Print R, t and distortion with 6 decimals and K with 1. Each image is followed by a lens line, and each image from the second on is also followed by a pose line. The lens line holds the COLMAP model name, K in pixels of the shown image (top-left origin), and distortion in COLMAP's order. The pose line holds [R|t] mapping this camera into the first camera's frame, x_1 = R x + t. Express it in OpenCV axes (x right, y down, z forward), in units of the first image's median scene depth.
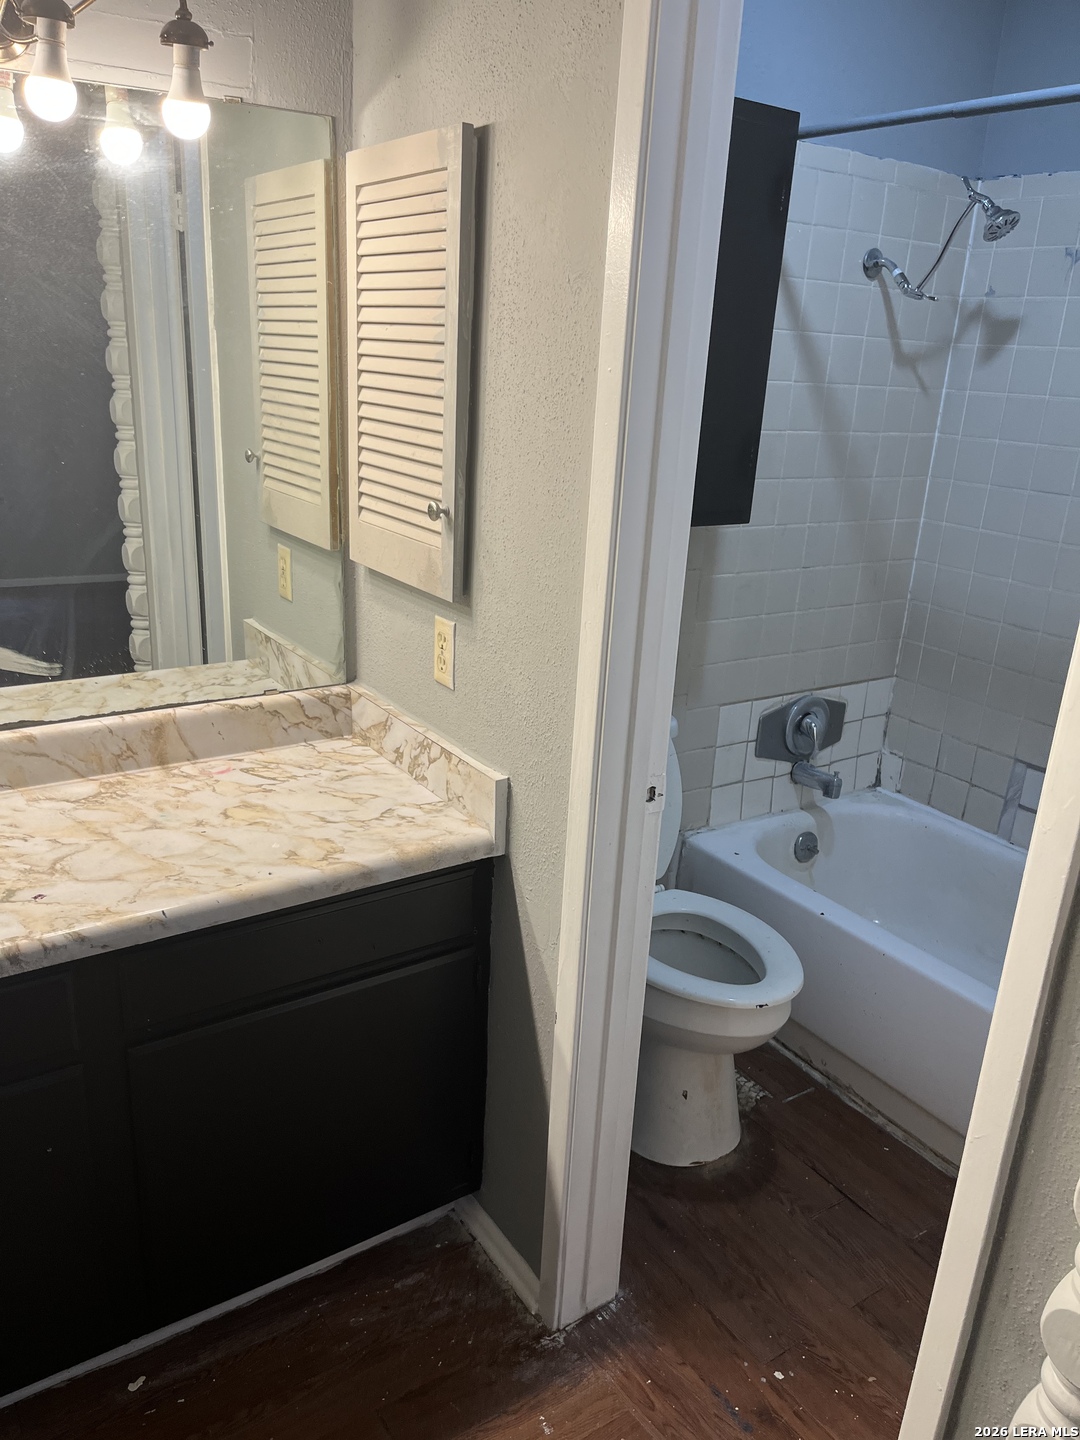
lens RADIAL K [[1090.6, 0, 535.9], [0, 1090.6, 712.6], [0, 0, 1]] dist [0.028694, -0.052428]
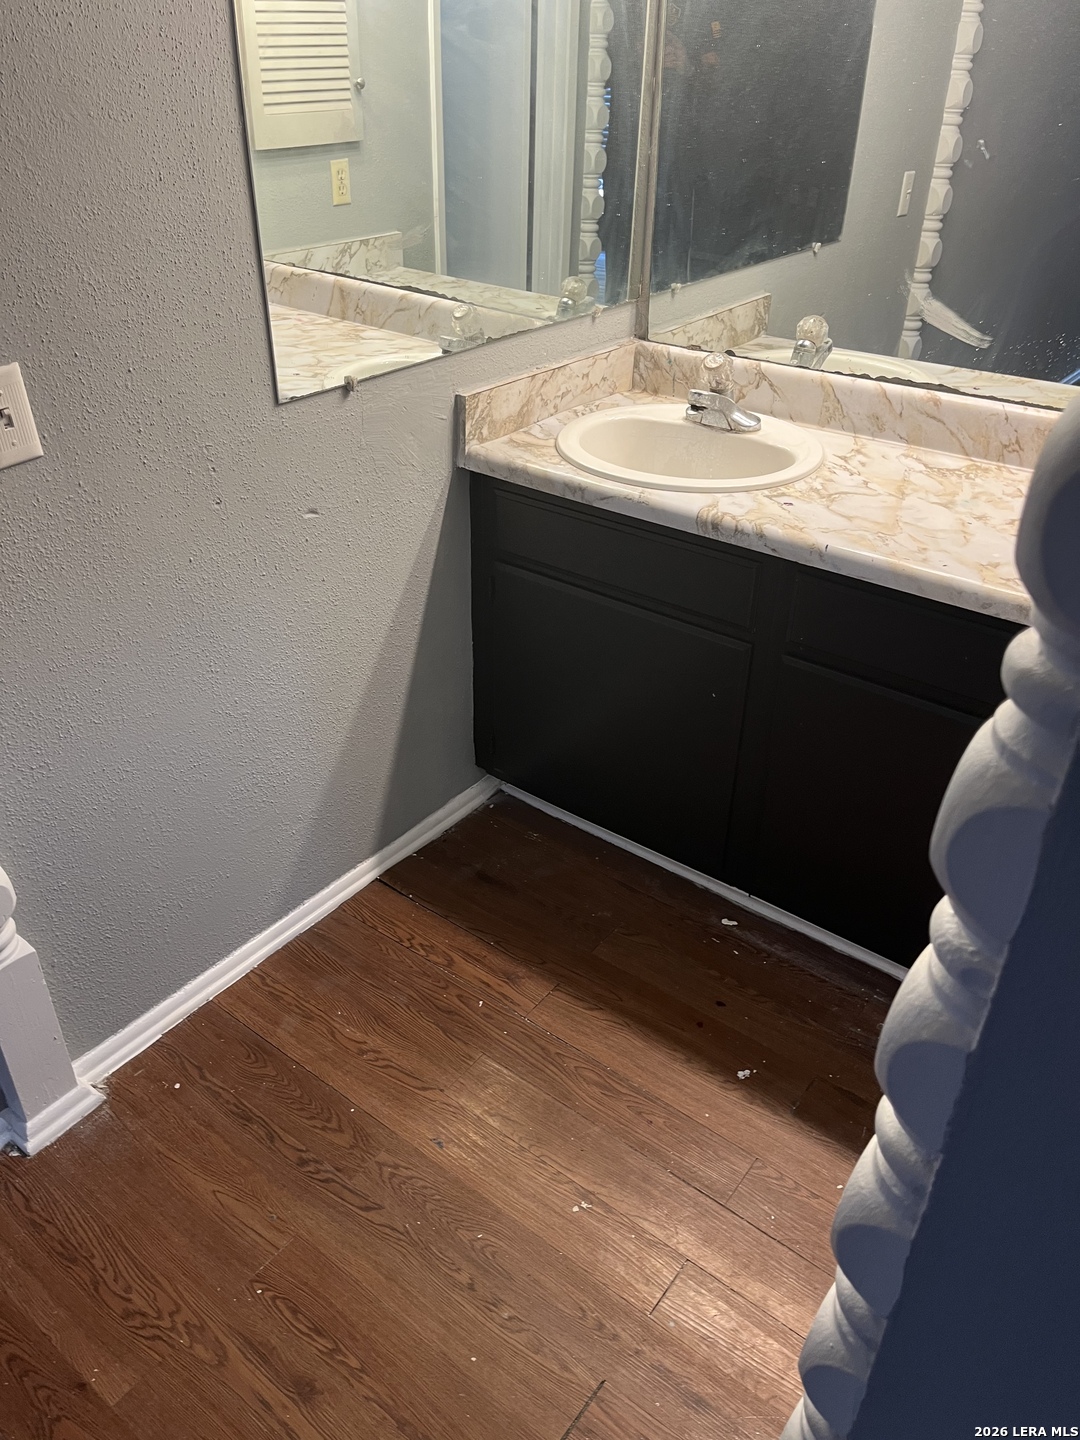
lens RADIAL K [[1090.6, 0, 533.9], [0, 1090.6, 728.9], [0, 0, 1]] dist [0.028694, -0.052428]
pose [[0.310097, 0.471503, -0.825545, 0.470070], [-0.287543, 0.874196, 0.391281, -0.002502], [0.906178, 0.116045, 0.406662, 0.252444]]
